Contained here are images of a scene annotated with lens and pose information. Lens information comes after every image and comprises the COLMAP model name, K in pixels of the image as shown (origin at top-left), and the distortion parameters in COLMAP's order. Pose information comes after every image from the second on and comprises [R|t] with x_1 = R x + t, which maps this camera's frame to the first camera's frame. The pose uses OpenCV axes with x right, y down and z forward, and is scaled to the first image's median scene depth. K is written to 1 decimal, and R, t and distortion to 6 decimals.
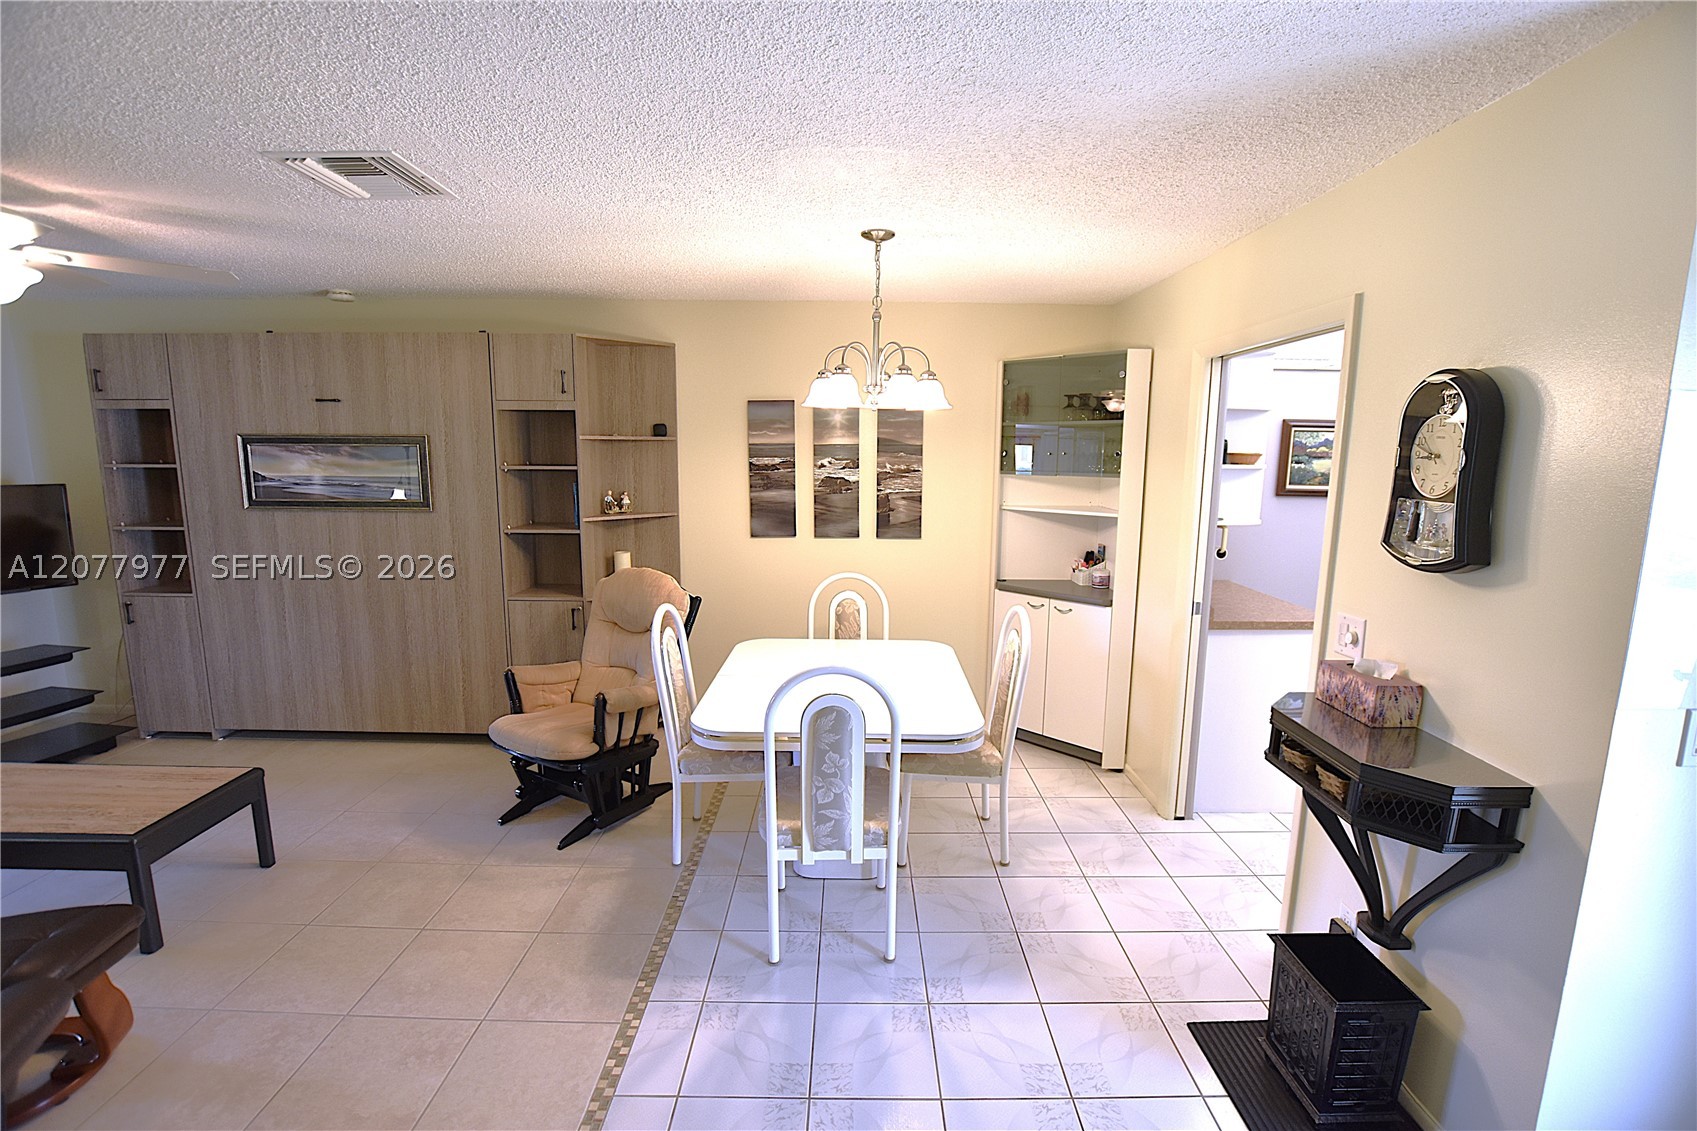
lens RADIAL K [[752.2, 0, 852.0], [0, 752.2, 559.9], [0, 0, 1]] dist [-0.034327, 0.004339]
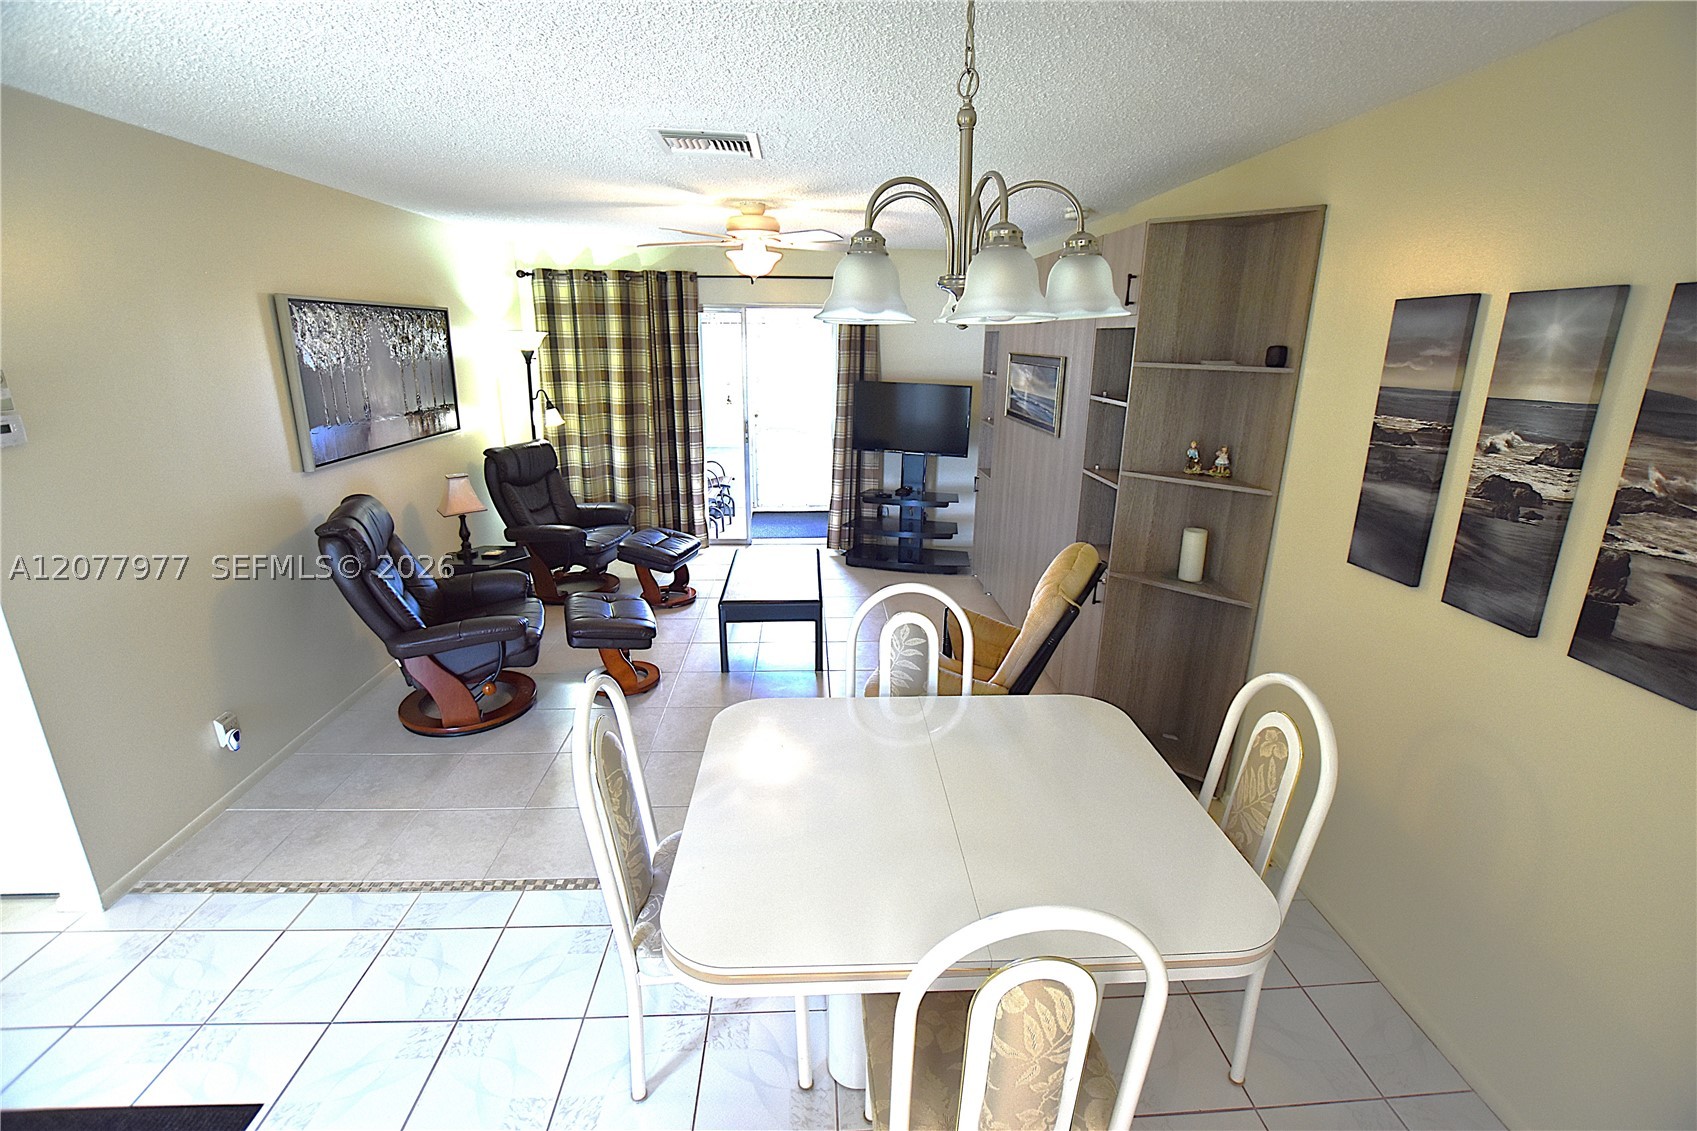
lens RADIAL K [[752.2, 0, 852.0], [0, 752.2, 559.9], [0, 0, 1]] dist [-0.034327, 0.004339]
pose [[0.048653, 0.273859, -0.960538, 0.358986], [-0.166336, 0.950470, 0.262563, -0.113909], [0.984868, 0.146997, 0.091795, 0.611438]]
